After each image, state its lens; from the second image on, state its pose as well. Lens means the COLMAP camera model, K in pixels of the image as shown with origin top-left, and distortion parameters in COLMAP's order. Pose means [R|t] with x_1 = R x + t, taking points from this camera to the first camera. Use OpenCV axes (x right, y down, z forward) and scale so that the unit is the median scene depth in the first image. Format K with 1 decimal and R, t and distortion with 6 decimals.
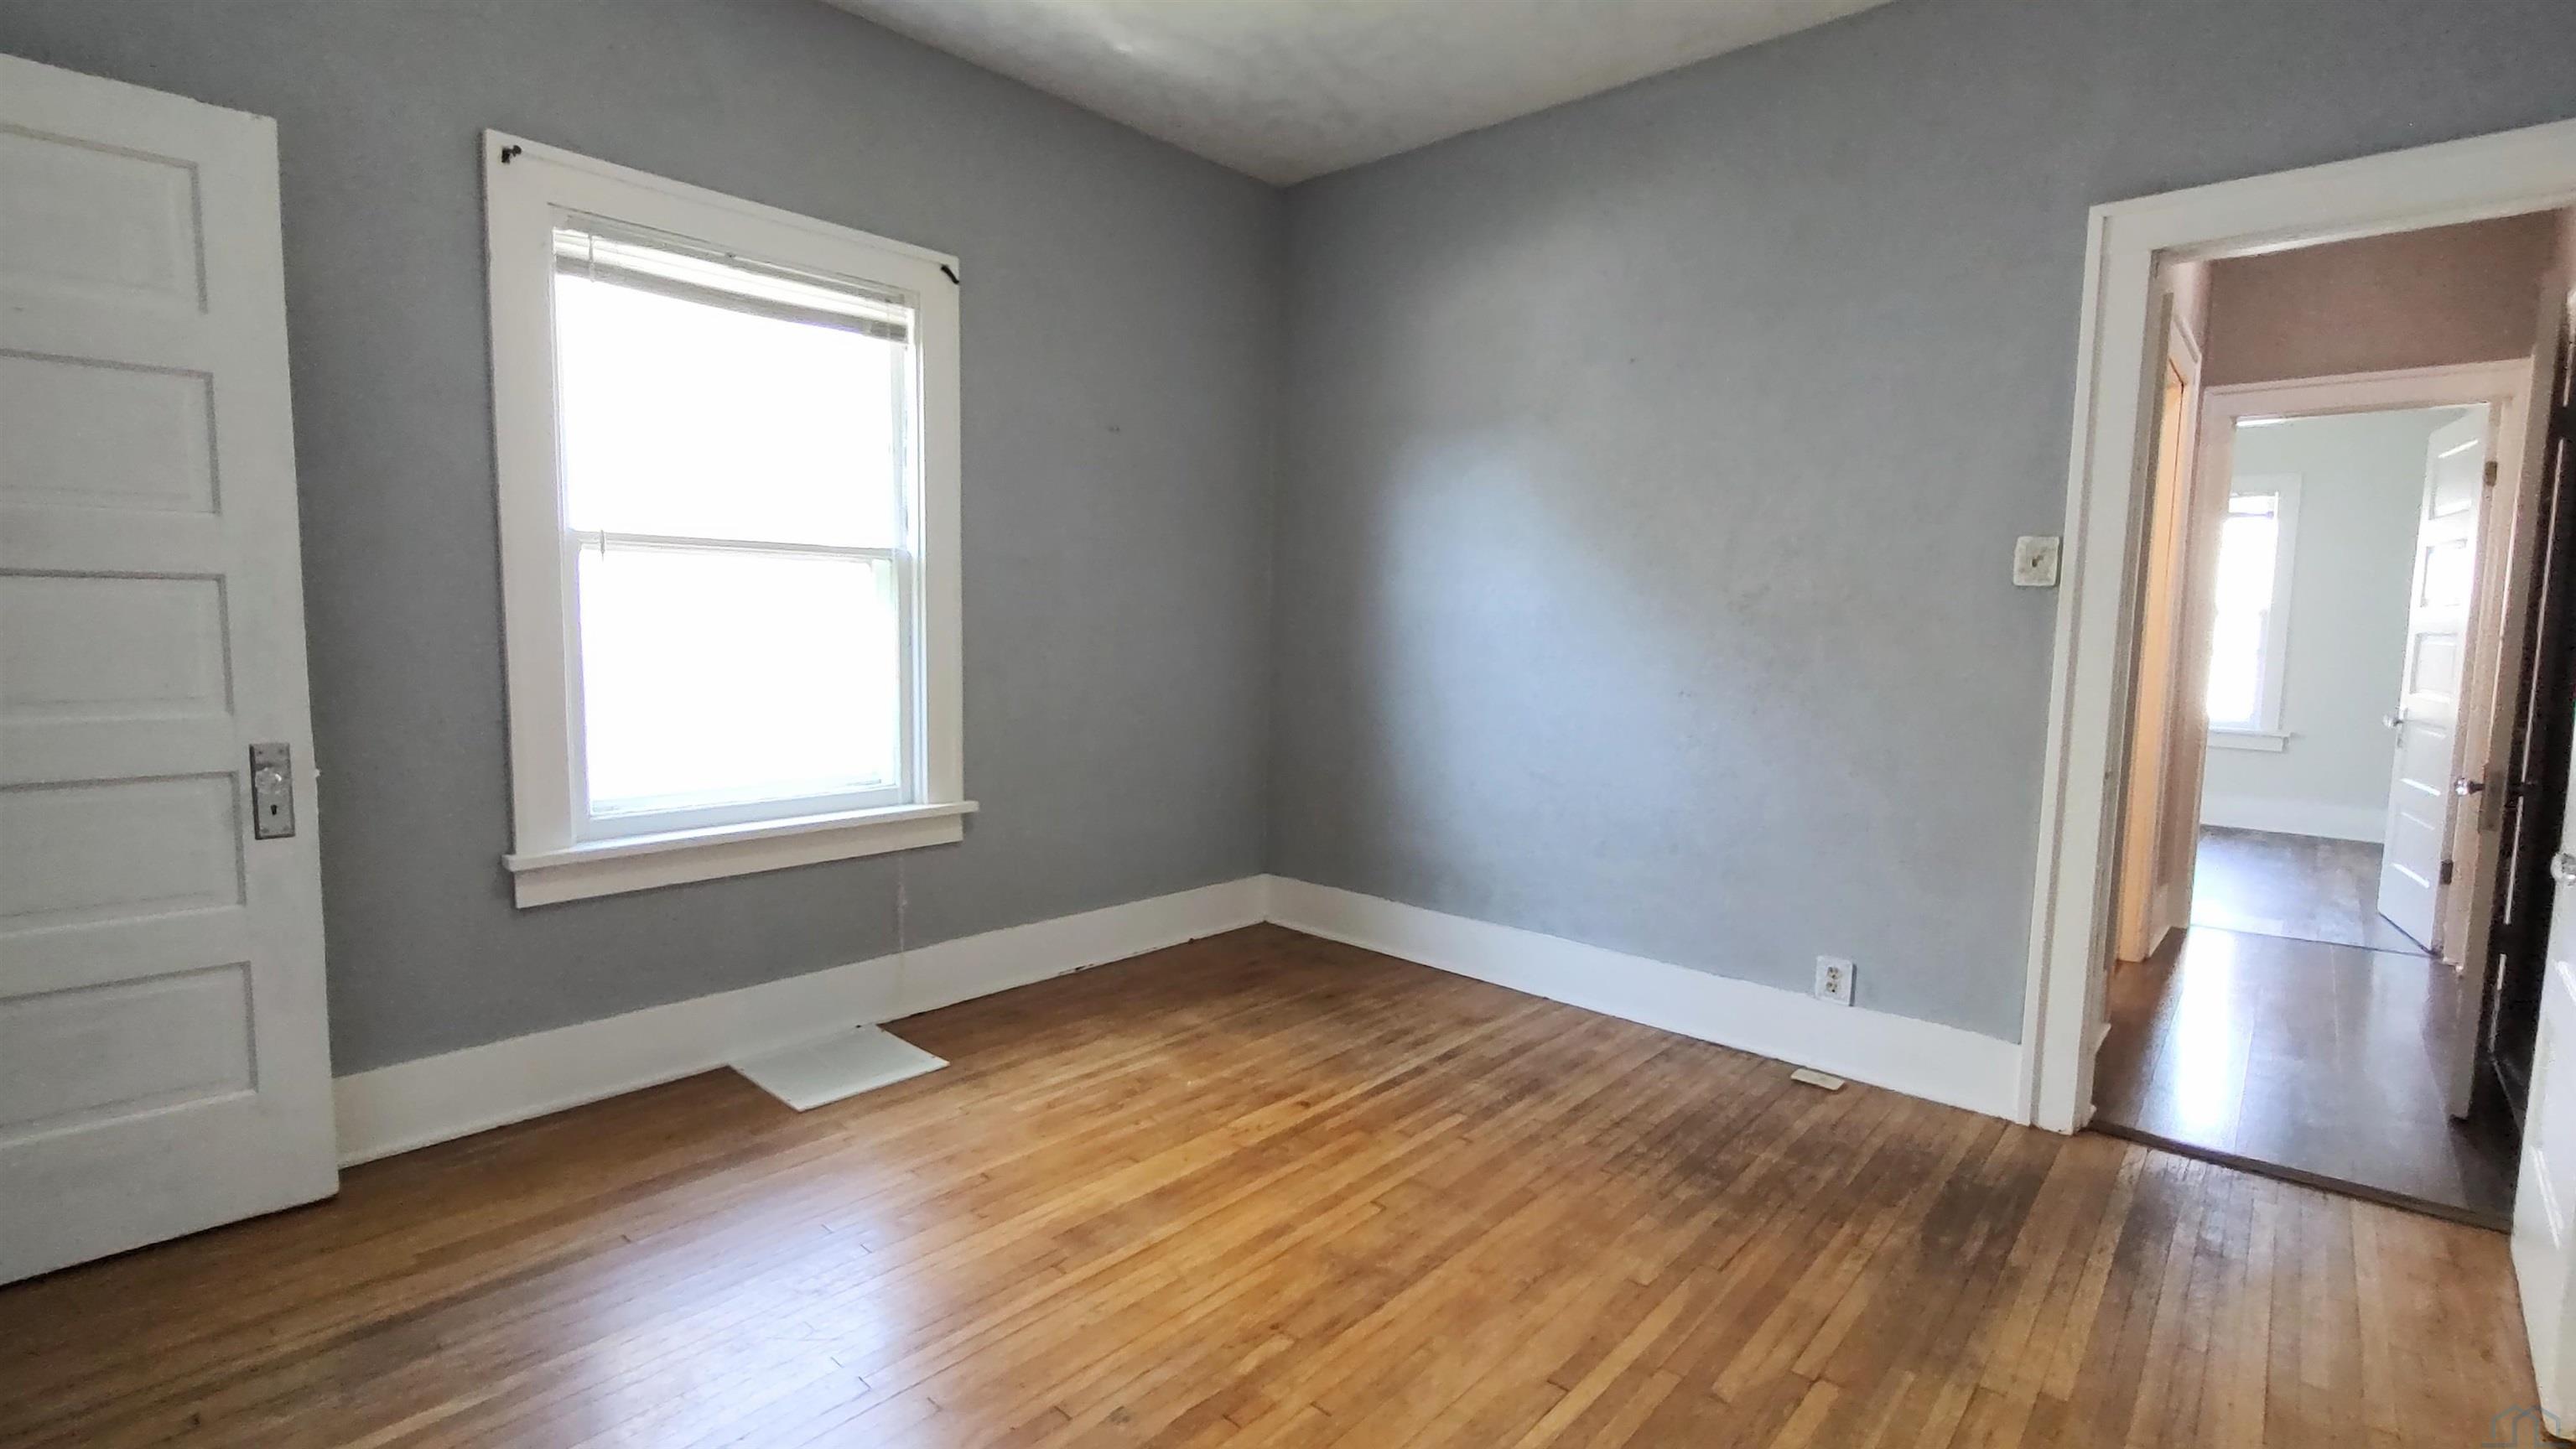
lens RADIAL K [[1155.0, 0, 1282.5], [0, 1155.0, 722.8], [0, 0, 1]] dist [-0.004501, 0.000412]
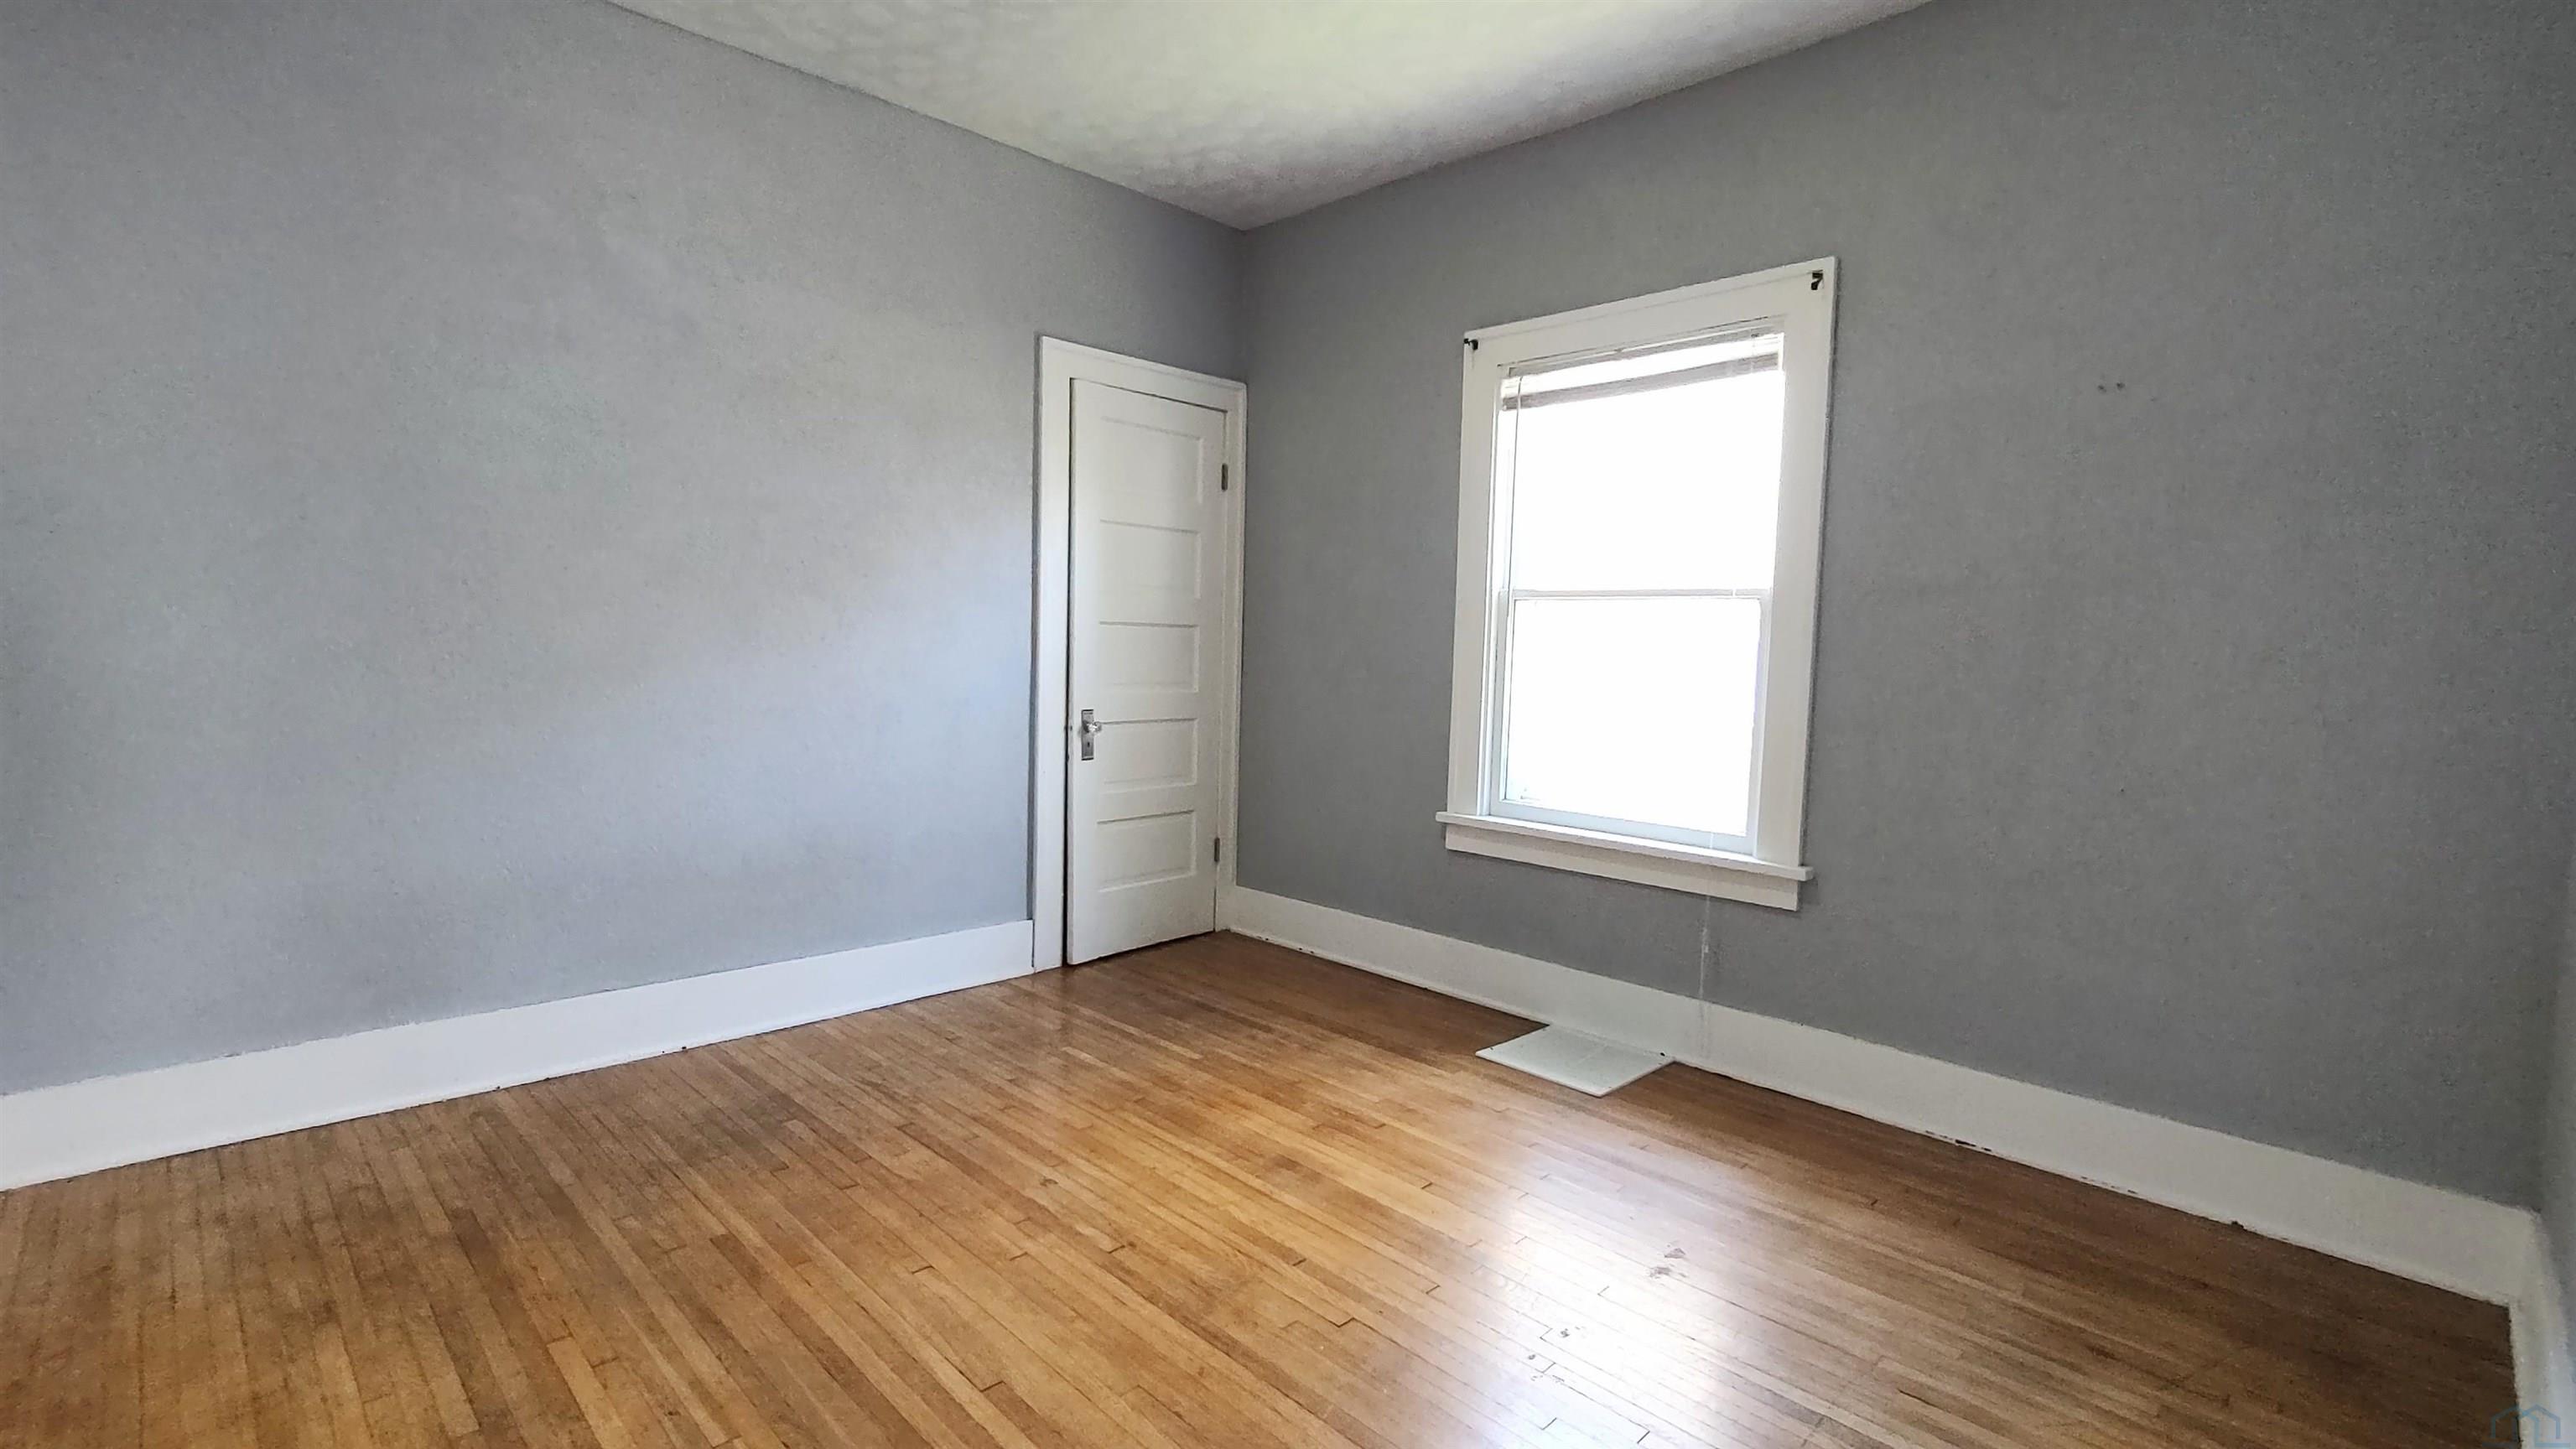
lens RADIAL K [[1155.0, 0, 1282.0], [0, 1155.0, 727.1], [0, 0, 1]] dist [-0.004501, 0.000412]
pose [[-0.059258, 0.054579, -0.996750, 0.778939], [-0.120075, 0.990865, 0.061395, -0.056042], [0.990995, 0.123323, -0.052163, 0.803849]]
